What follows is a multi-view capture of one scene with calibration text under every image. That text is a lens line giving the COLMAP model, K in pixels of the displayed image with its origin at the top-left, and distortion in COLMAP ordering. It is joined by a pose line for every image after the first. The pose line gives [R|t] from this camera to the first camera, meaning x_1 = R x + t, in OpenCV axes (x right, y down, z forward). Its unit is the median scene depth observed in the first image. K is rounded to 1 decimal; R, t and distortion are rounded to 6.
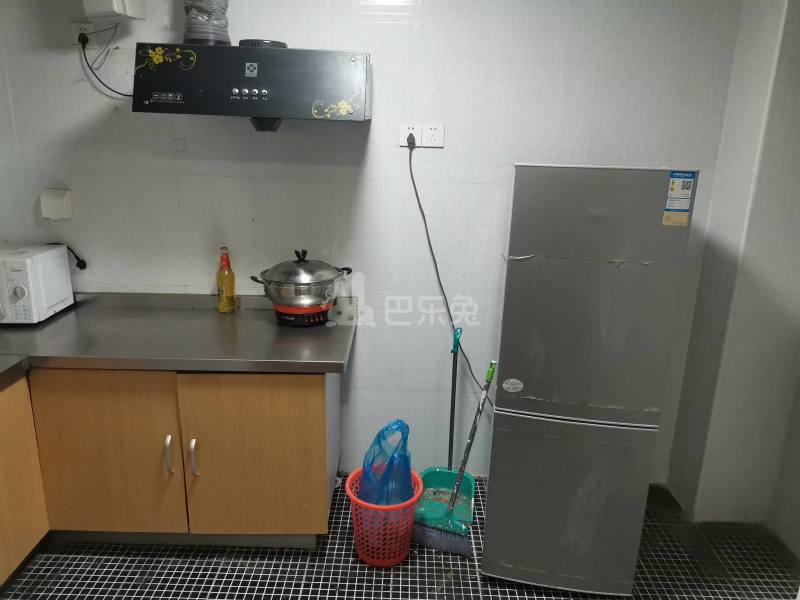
lens RADIAL K [[614.0, 0, 403.9], [0, 614.0, 319.1], [0, 0, 1]] dist [0.078994, -0.108659]
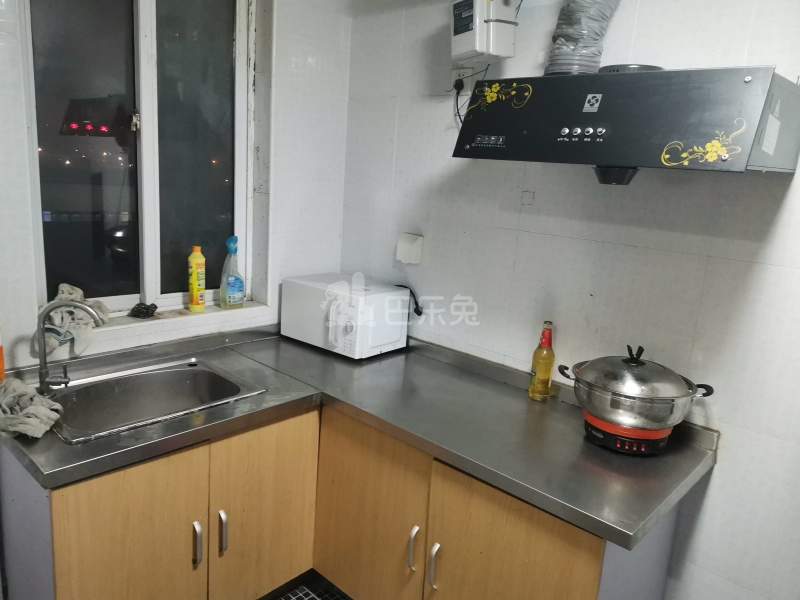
lens RADIAL K [[597.0, 0, 397.5], [0, 597.0, 301.9], [0, 0, 1]] dist [0.075801, -0.095801]
pose [[0.718410, 0.172362, -0.673927, 0.103449], [-0.244607, 0.969538, -0.012785, -0.090874], [0.651194, 0.174032, 0.738687, 0.312239]]
